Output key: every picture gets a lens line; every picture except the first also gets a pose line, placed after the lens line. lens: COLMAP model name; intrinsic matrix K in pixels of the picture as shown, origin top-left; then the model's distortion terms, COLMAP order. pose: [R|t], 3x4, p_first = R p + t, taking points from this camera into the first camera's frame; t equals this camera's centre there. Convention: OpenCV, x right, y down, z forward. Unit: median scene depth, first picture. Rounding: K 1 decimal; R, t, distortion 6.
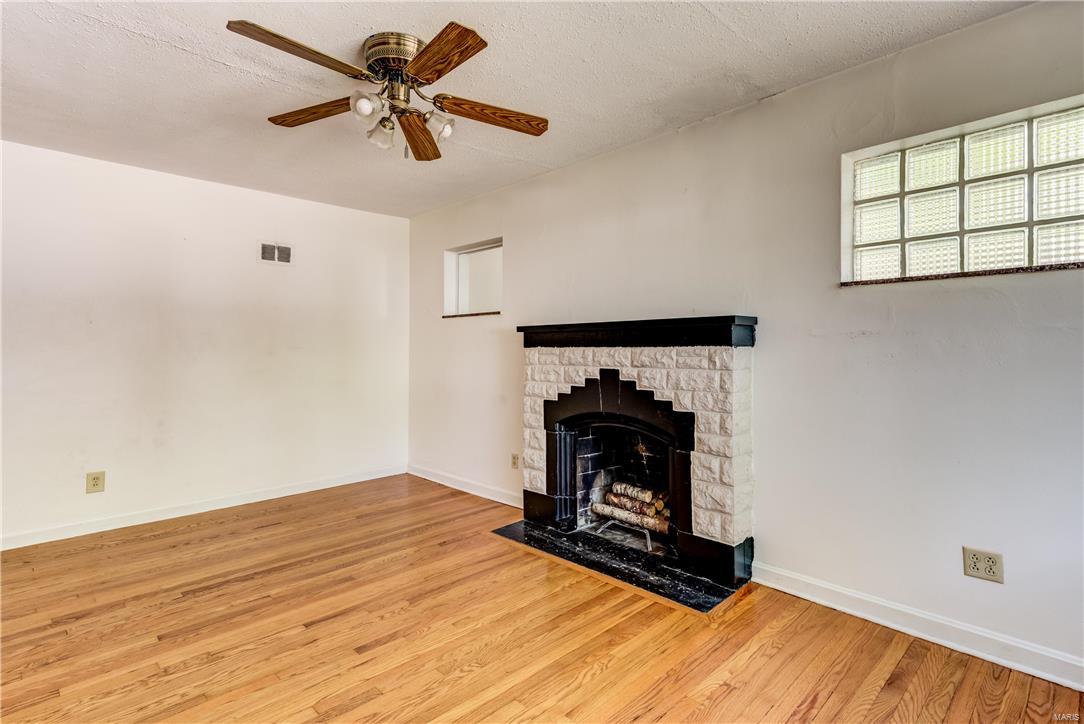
lens RADIAL K [[527.9, 0, 533.0], [0, 527.9, 348.2], [0, 0, 1]] dist [0.031271, -0.000683]
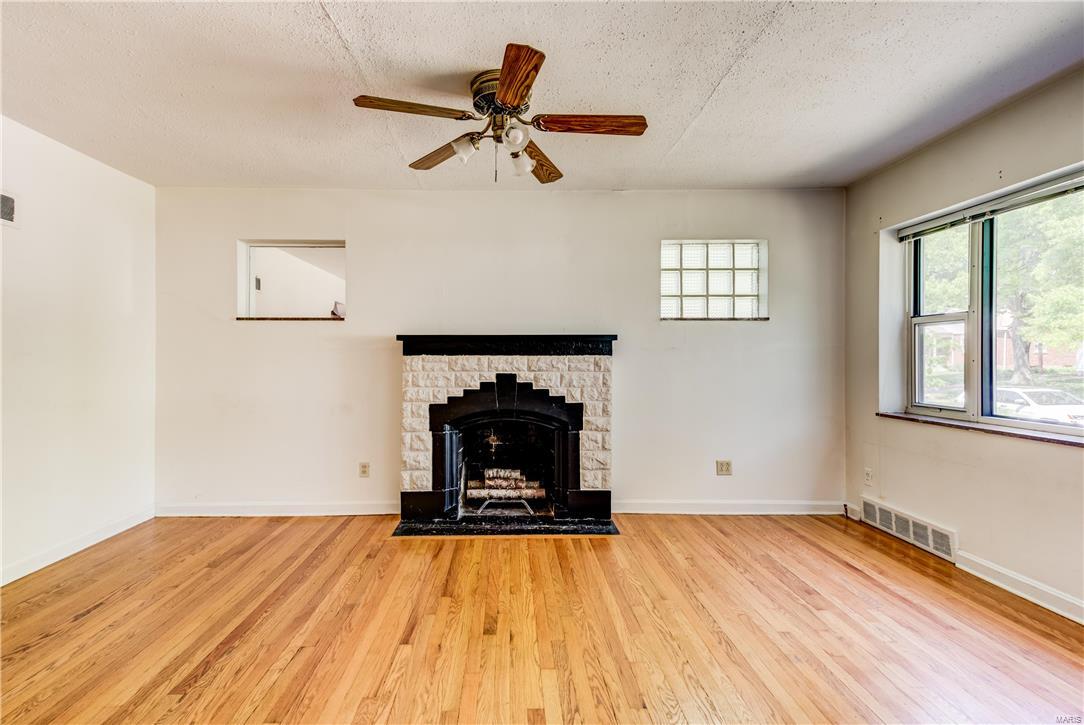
lens RADIAL K [[527.9, 0, 512.6], [0, 527.9, 359.3], [0, 0, 1]] dist [0.031271, -0.000683]
pose [[0.697418, -0.000482, 0.716664, -0.756026], [-0.003875, 0.999983, 0.004444, 0.001249], [-0.716654, -0.005876, 0.697404, 0.148521]]
